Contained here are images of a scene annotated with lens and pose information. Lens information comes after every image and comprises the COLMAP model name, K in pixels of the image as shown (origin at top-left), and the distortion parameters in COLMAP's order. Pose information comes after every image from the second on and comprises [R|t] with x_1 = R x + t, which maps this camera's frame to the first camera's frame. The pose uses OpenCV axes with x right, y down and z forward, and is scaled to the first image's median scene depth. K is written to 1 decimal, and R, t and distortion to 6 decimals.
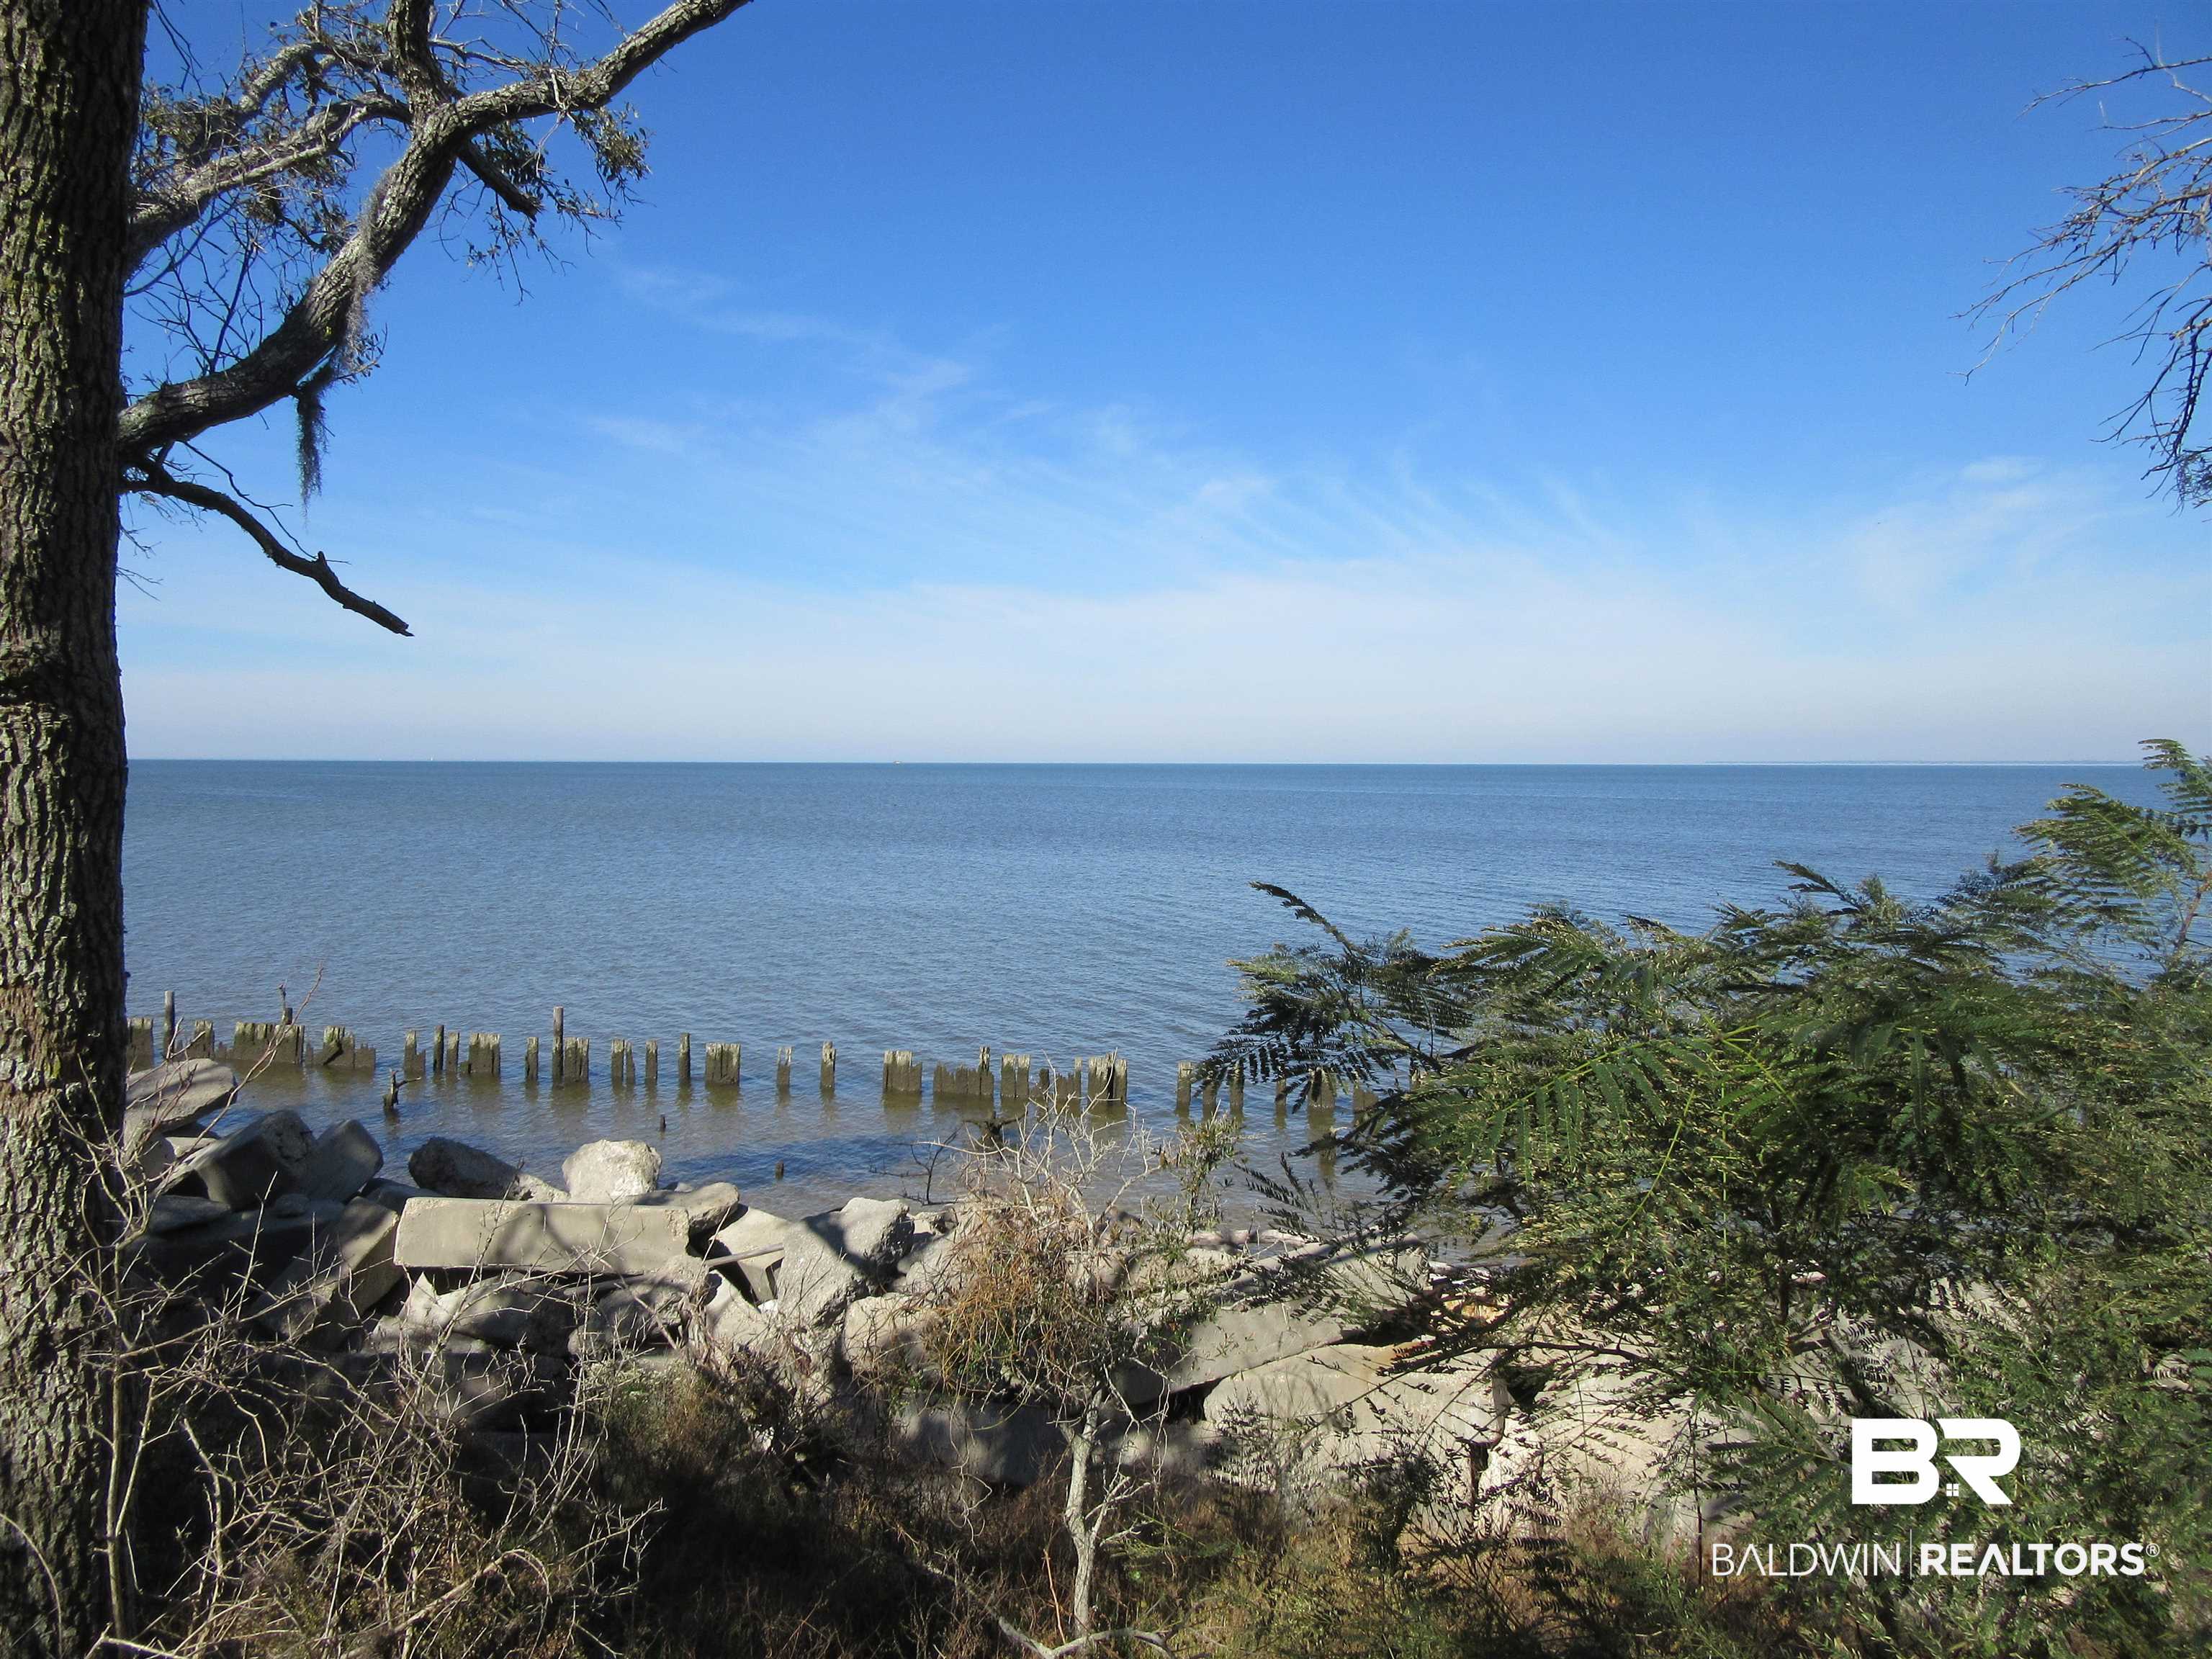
lens RADIAL K [[1632.9, 0, 1117.7], [0, 1632.9, 769.4], [0, 0, 1]] dist [-0.046155, 0.028107]
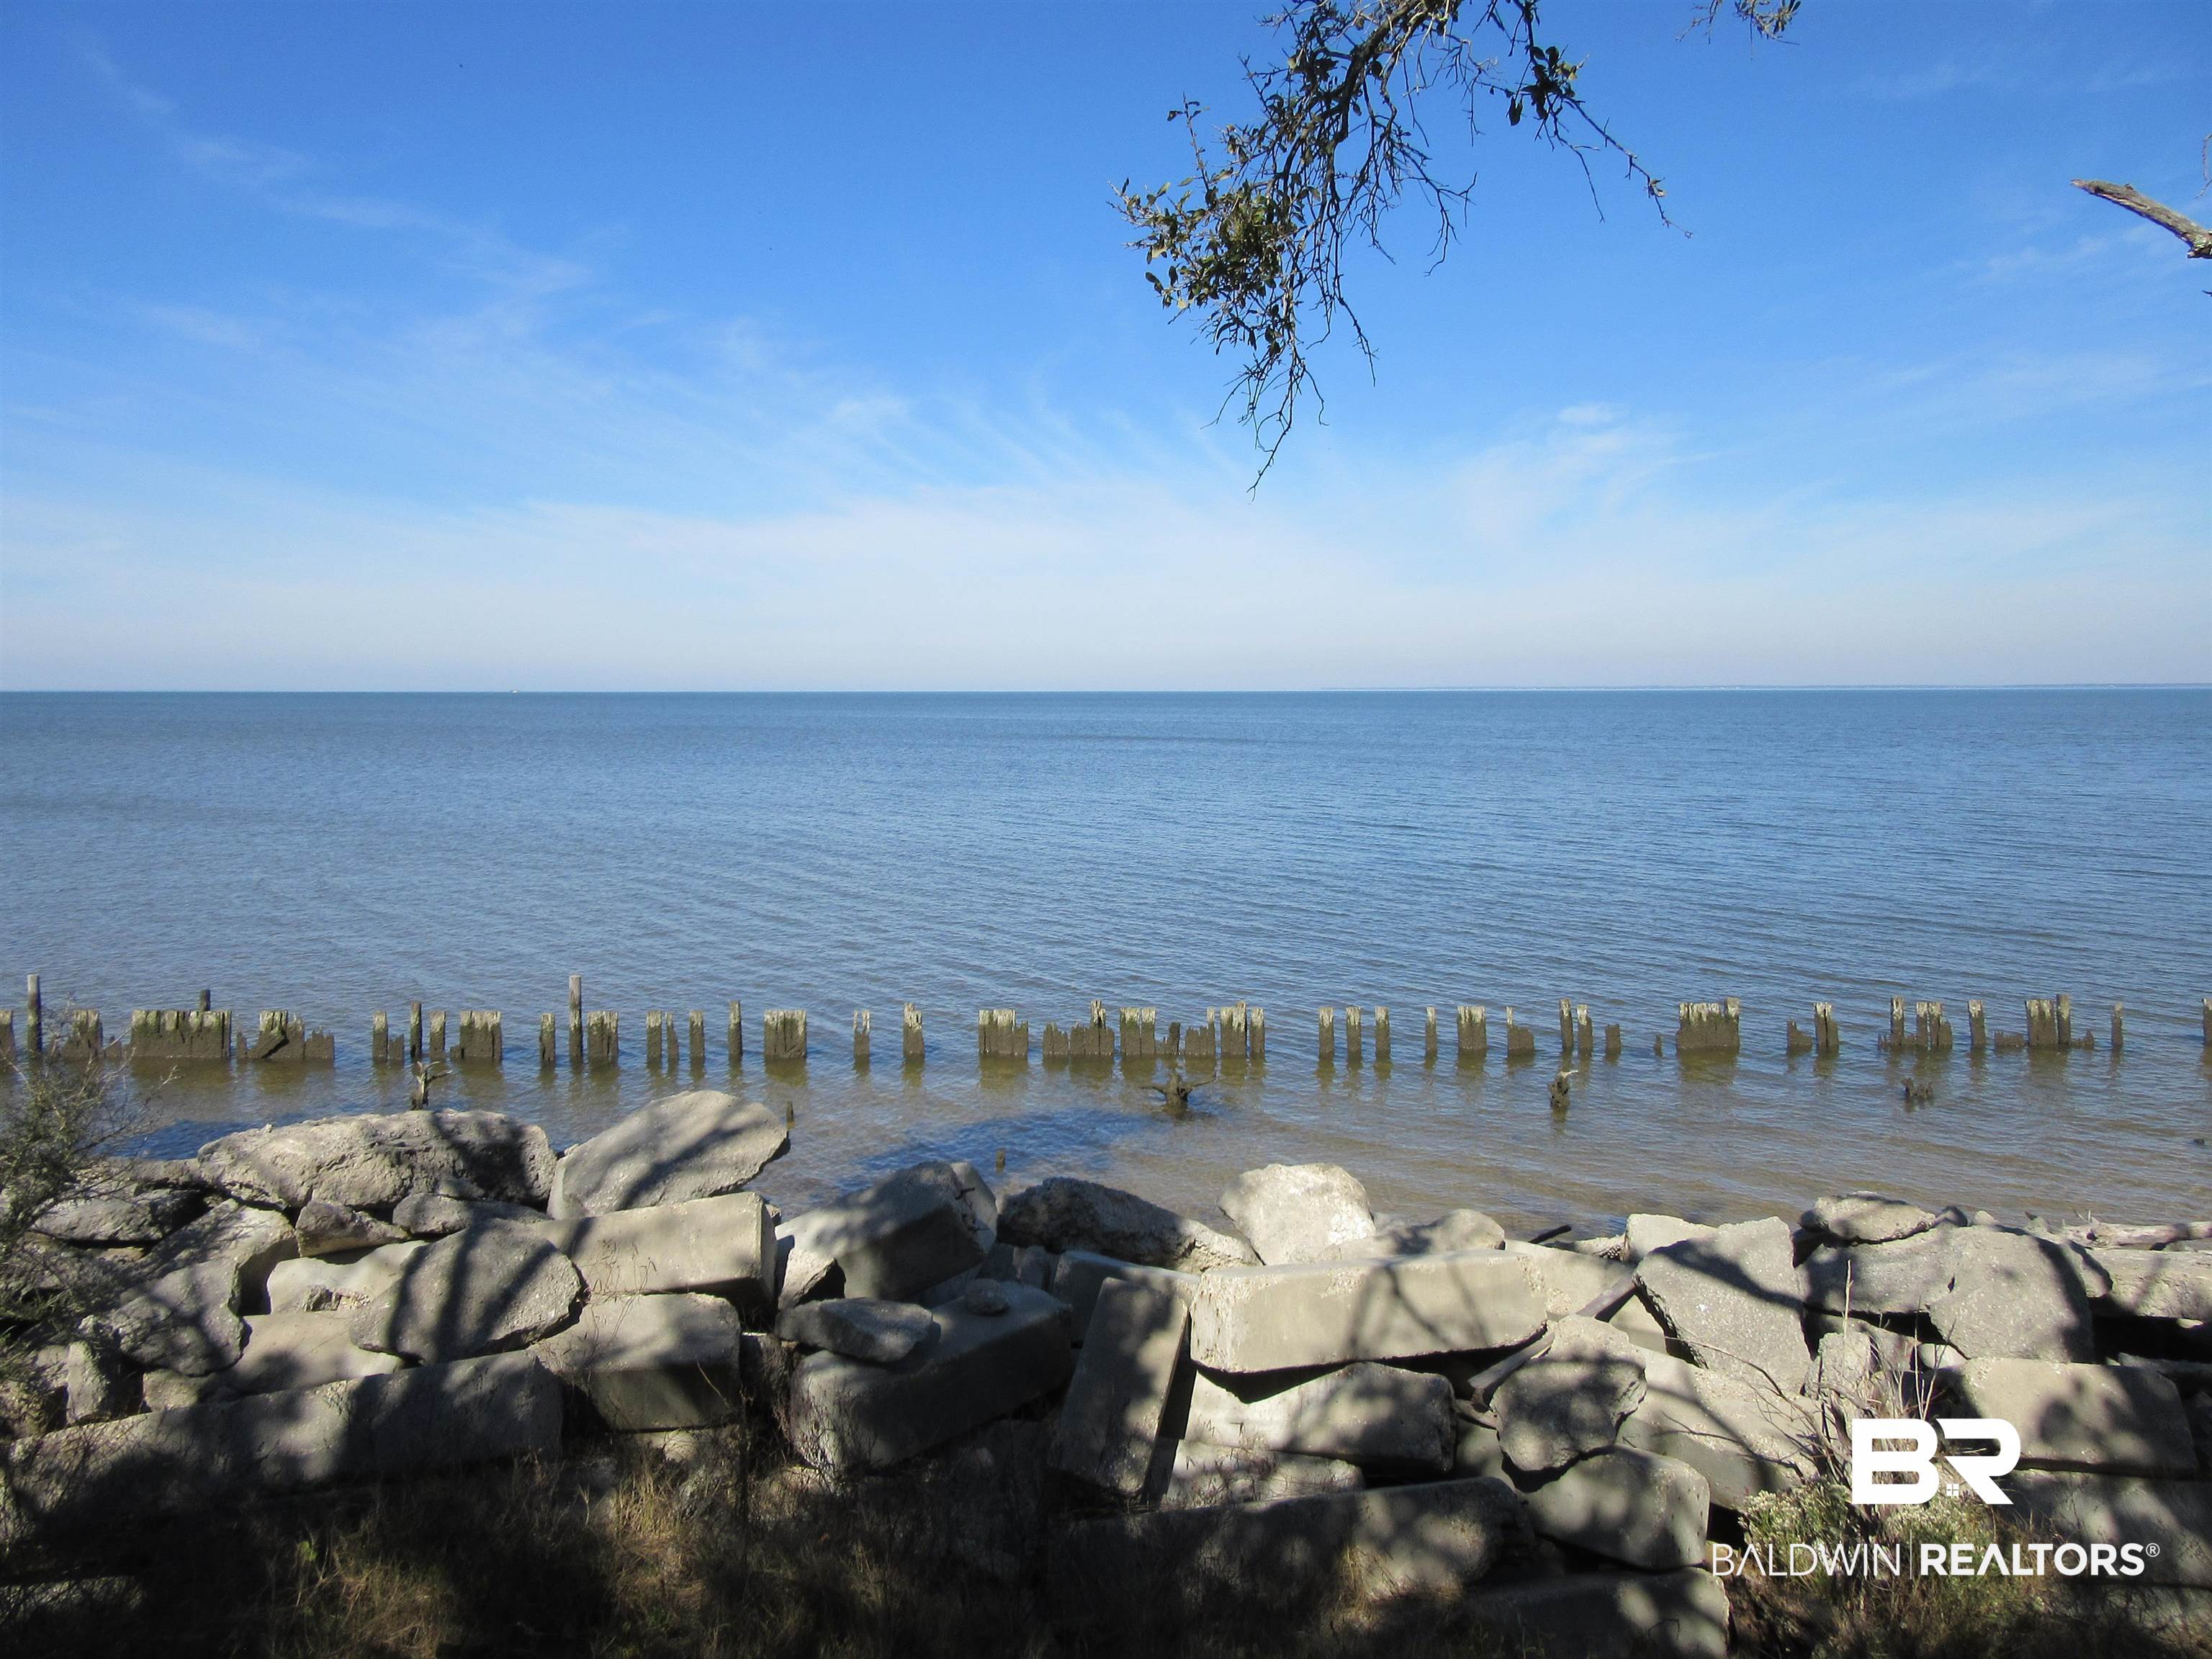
lens RADIAL K [[1632.9, 0, 1112.4], [0, 1632.9, 811.5], [0, 0, 1]] dist [-0.046155, 0.028107]
pose [[0.975055, -0.019218, 0.221128, -0.254645], [0.003721, 0.997520, 0.070285, 0.004658], [-0.221931, -0.067709, 0.972709, 0.132091]]
